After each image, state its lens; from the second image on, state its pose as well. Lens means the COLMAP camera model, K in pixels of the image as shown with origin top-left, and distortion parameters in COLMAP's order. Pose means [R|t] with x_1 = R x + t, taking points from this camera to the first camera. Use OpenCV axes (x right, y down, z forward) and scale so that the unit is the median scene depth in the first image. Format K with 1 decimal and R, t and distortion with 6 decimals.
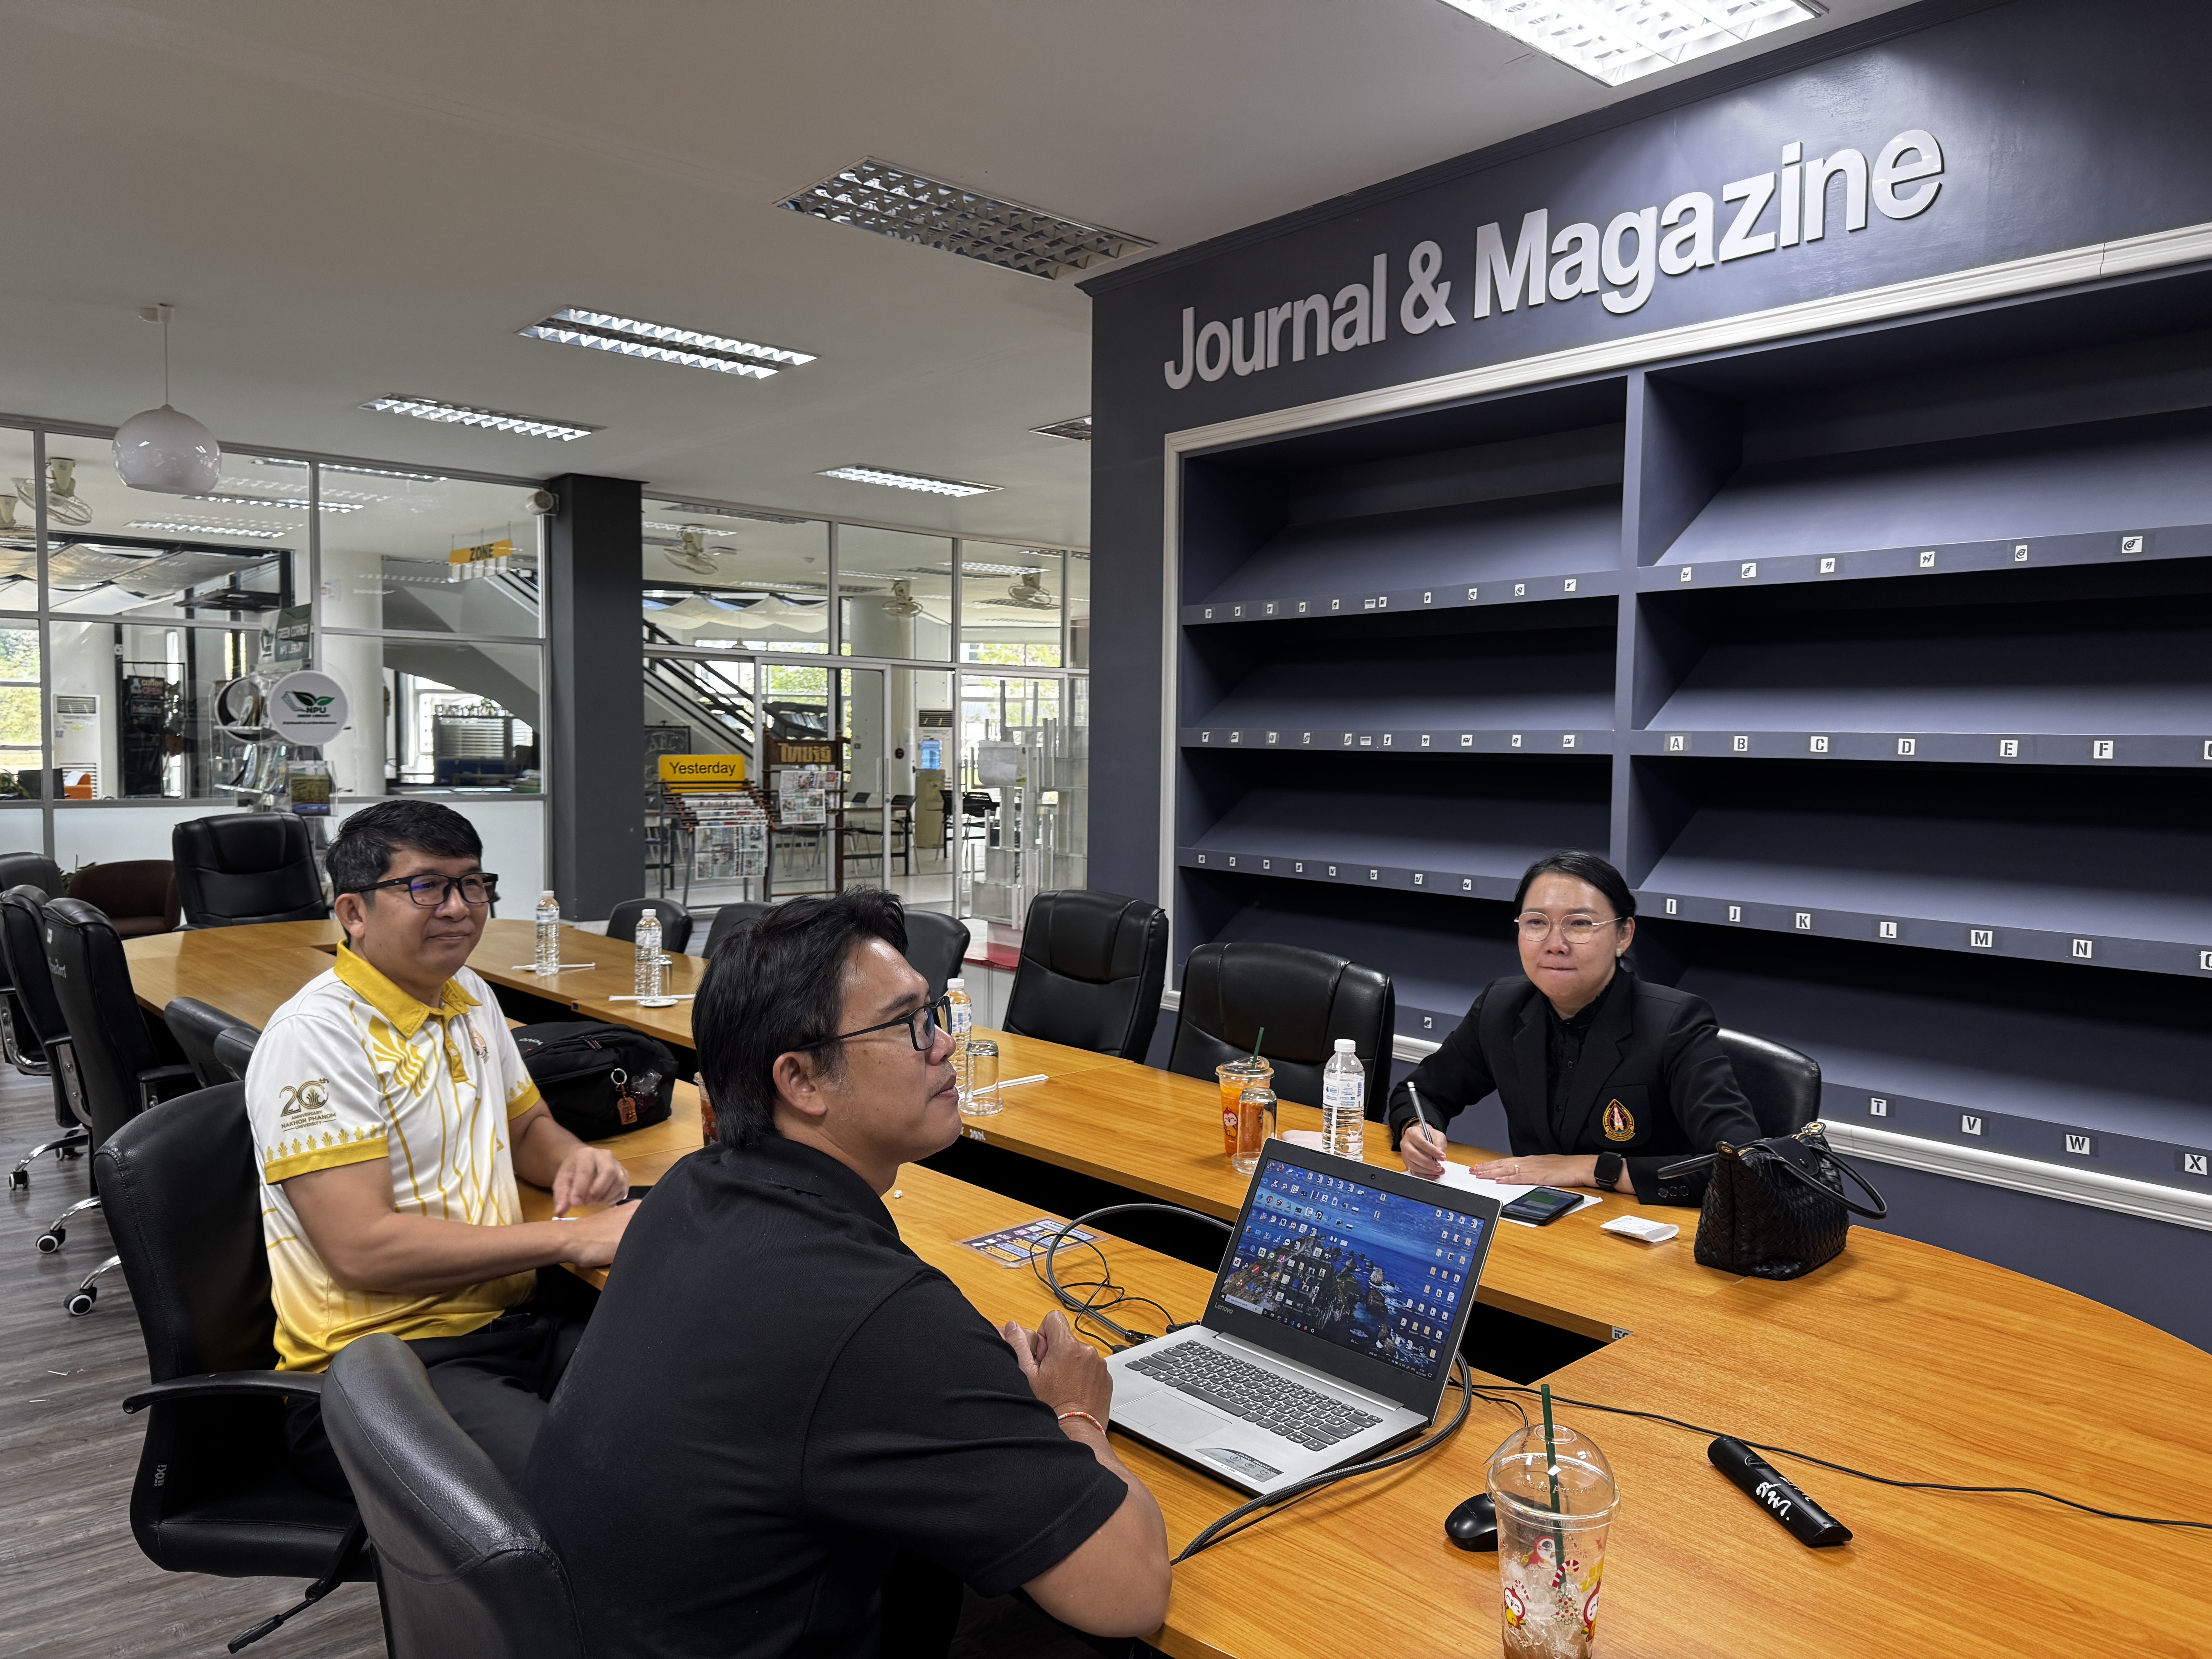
lens RADIAL K [[1537.1, 0, 1106.0], [0, 1537.1, 829.5], [0, 0, 1]] dist [-0.004408, -0.005310]
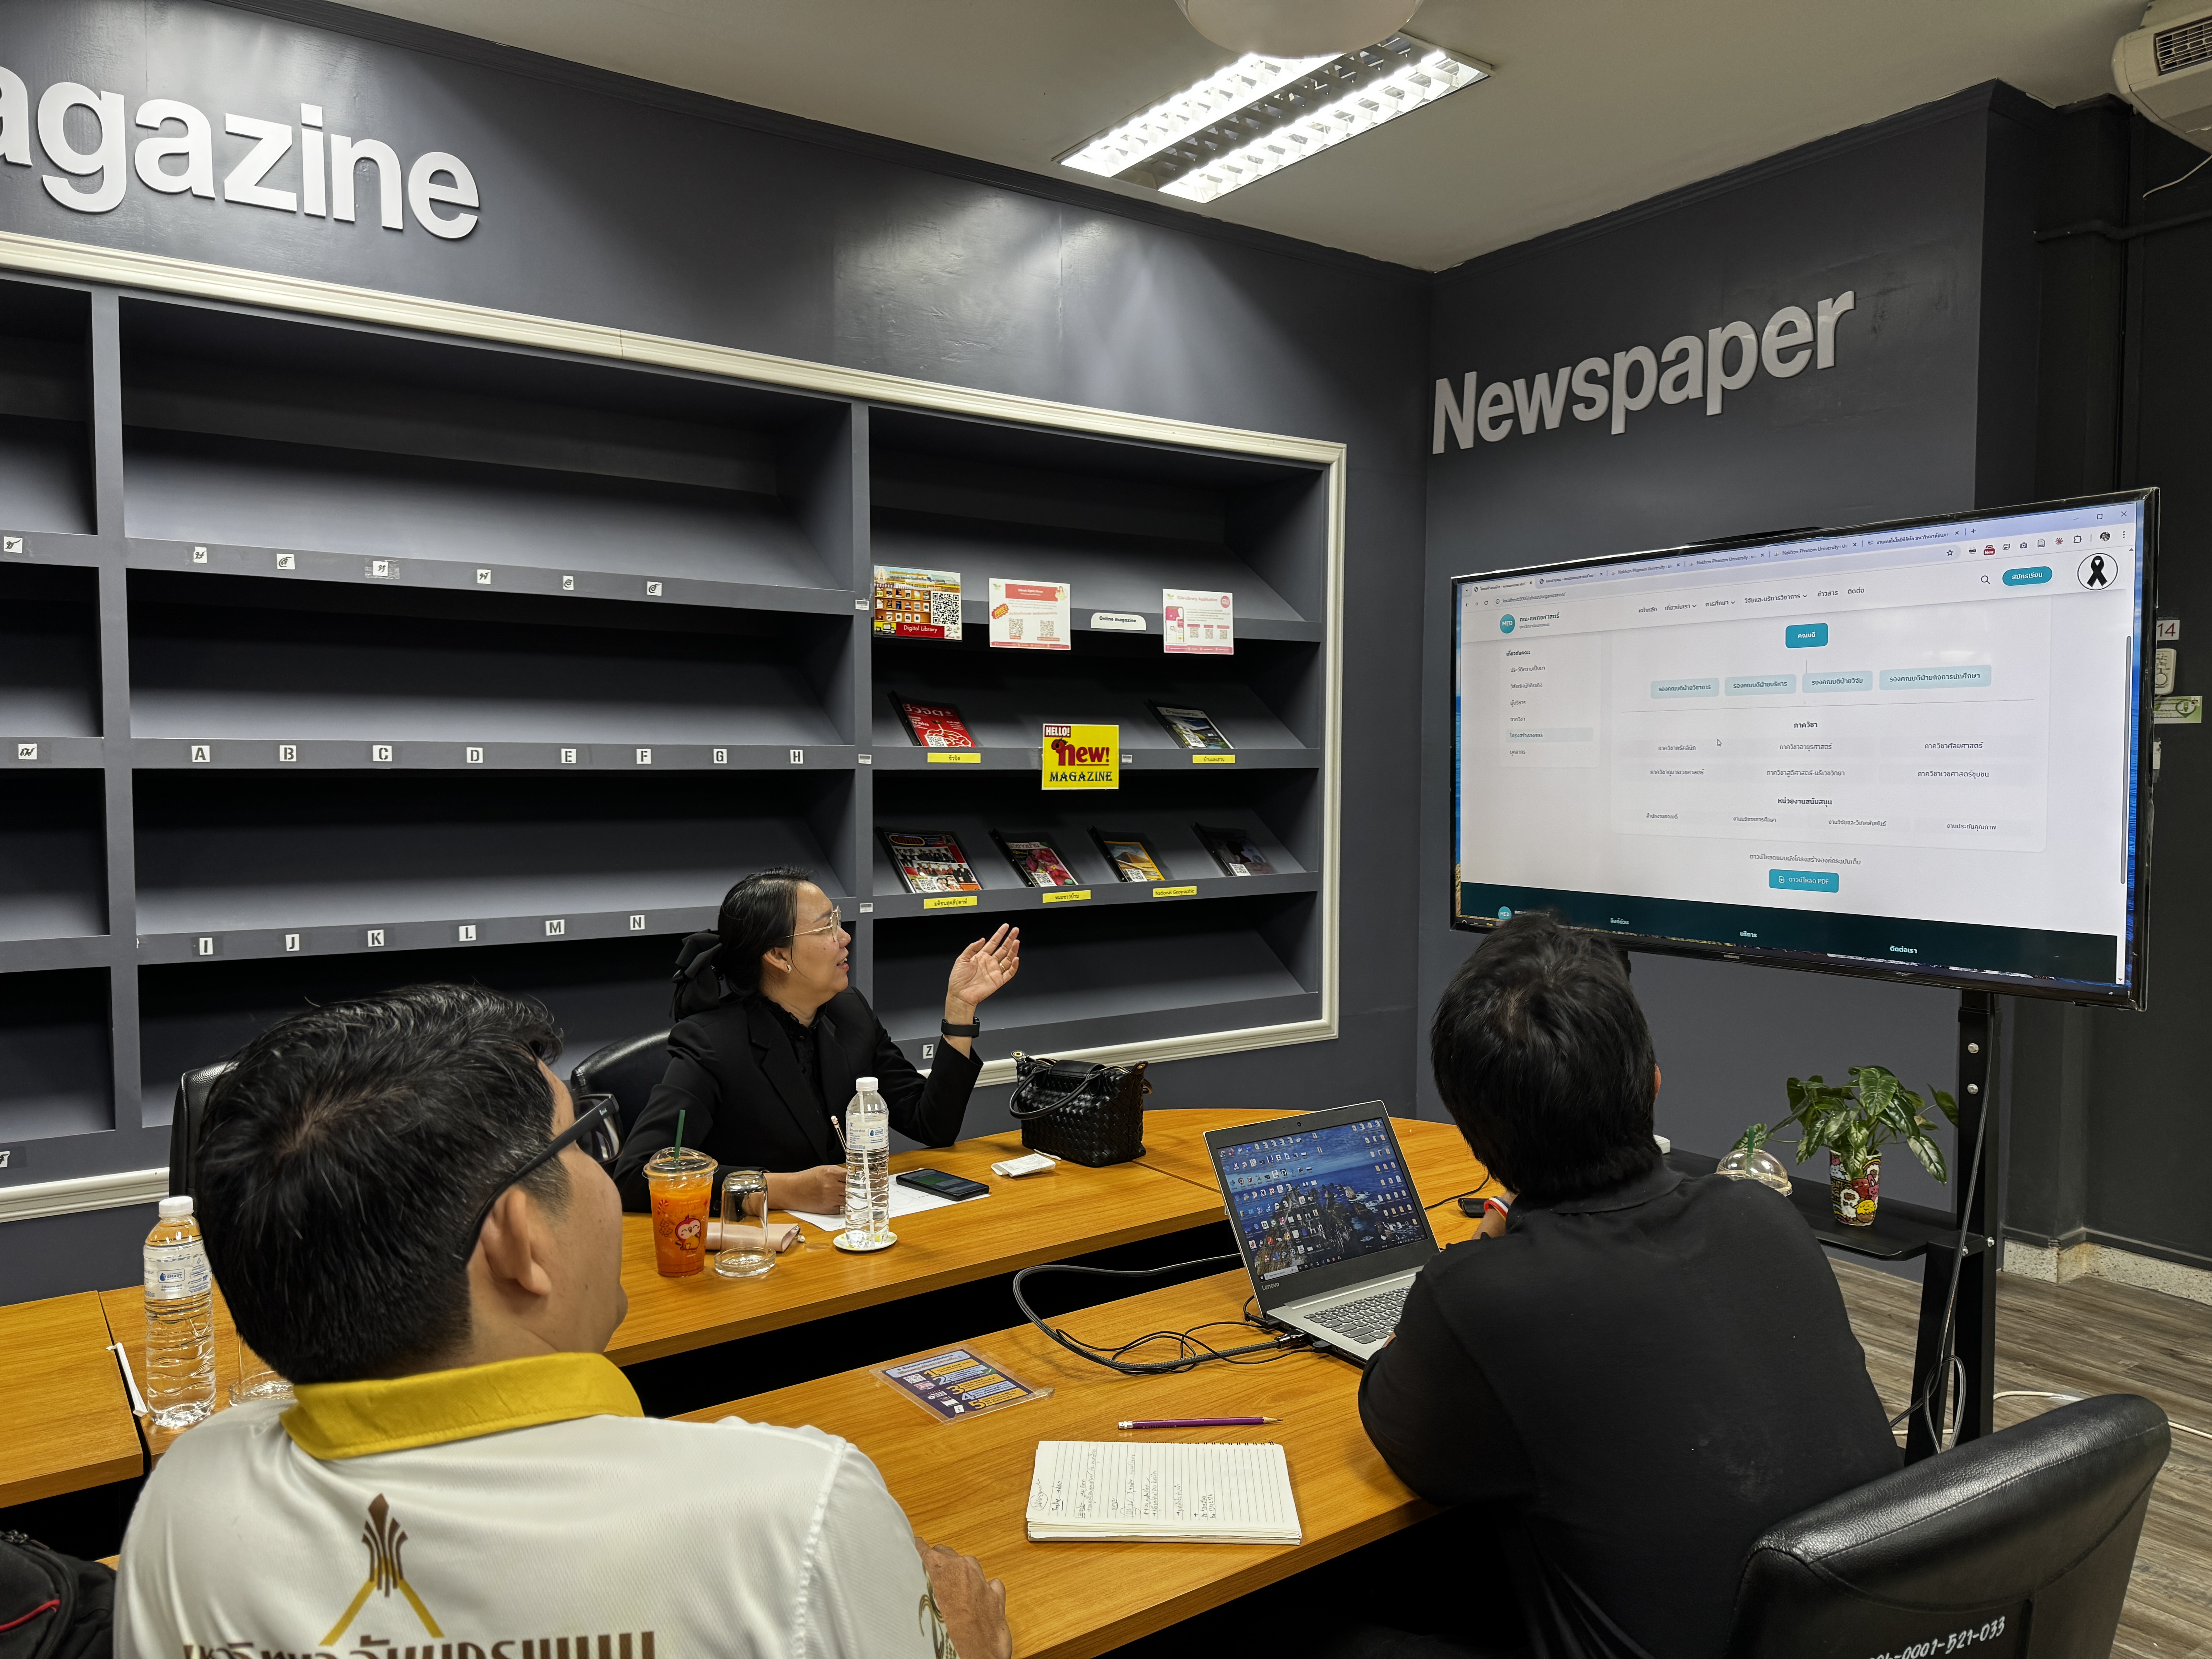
lens RADIAL K [[1538.1, 0, 1086.9], [0, 1538.1, 852.7], [0, 0, 1]] dist [0.005541, -0.026330]
pose [[0.107806, -0.073497, 0.991451, -0.526057], [0.057778, 0.996041, 0.067555, -0.038597], [-0.992492, 0.050001, 0.111626, 0.528833]]
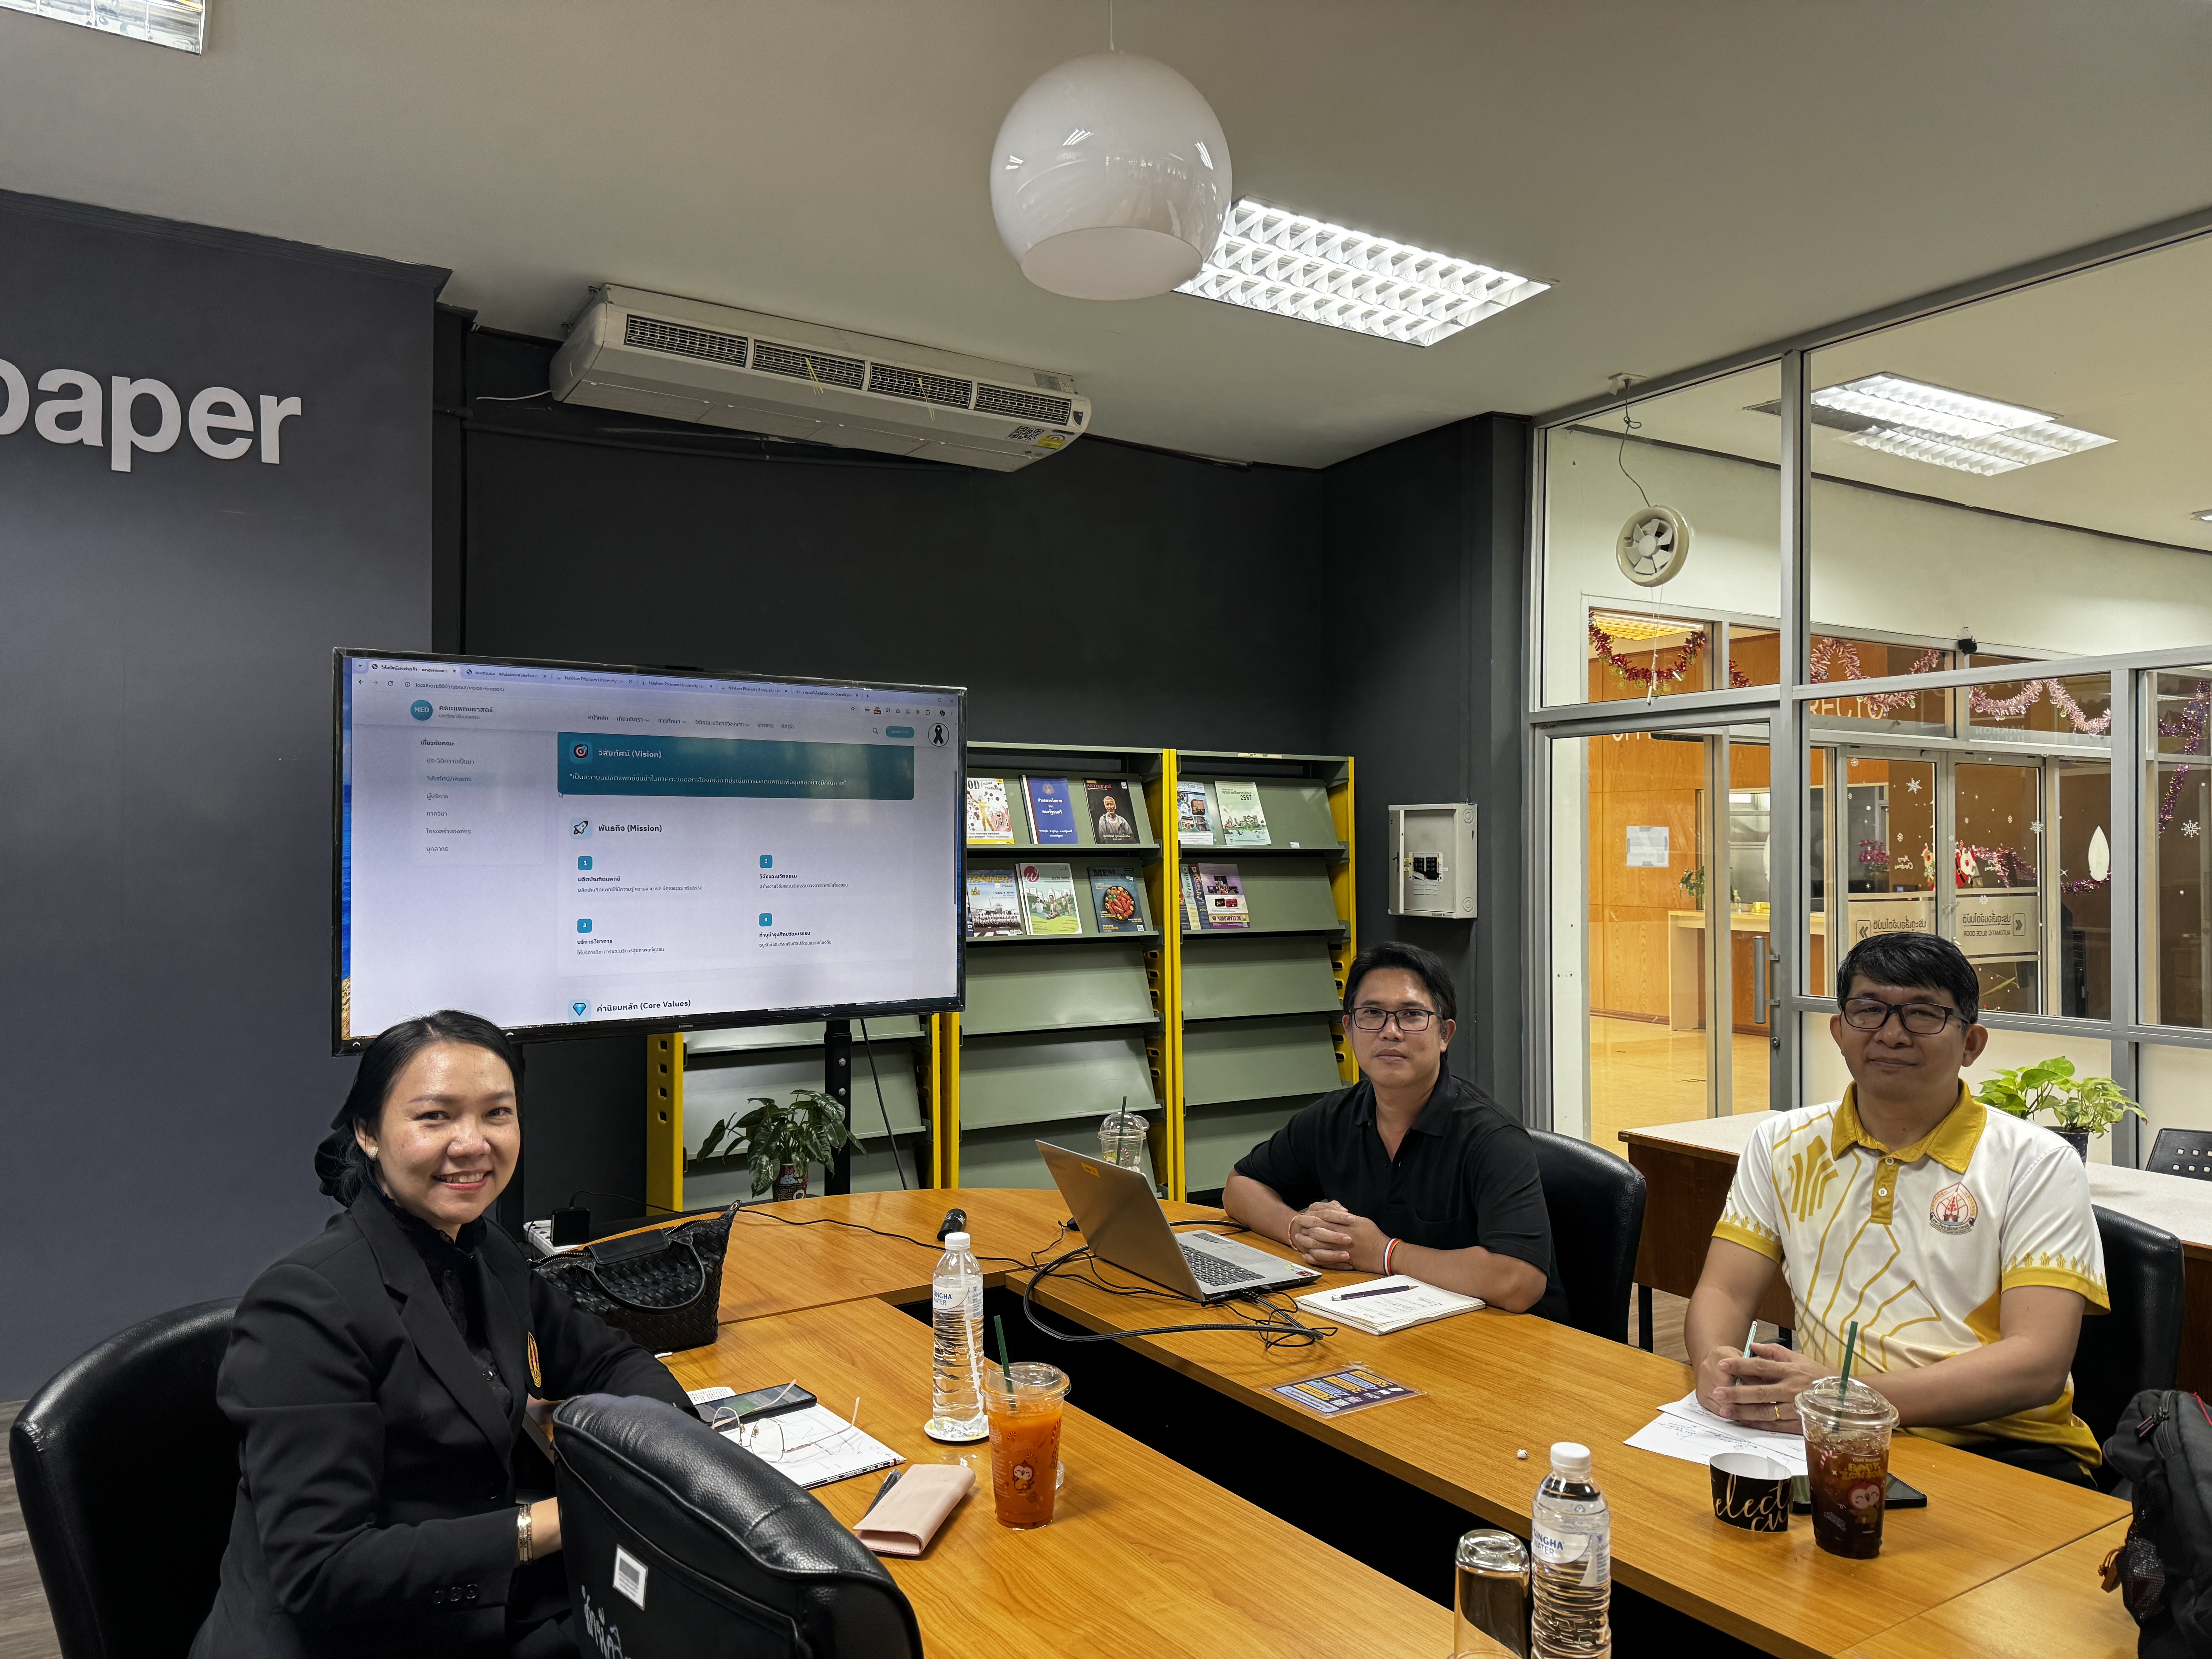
lens RADIAL K [[1537.1, 0, 1106.0], [0, 1537.1, 829.5], [0, 0, 1]] dist [-0.004408, -0.005310]
pose [[-0.987301, -0.014022, 0.158240, -0.032004], [-0.006939, 0.998953, 0.045227, -0.078133], [-0.158709, 0.043555, -0.986364, 1.244761]]
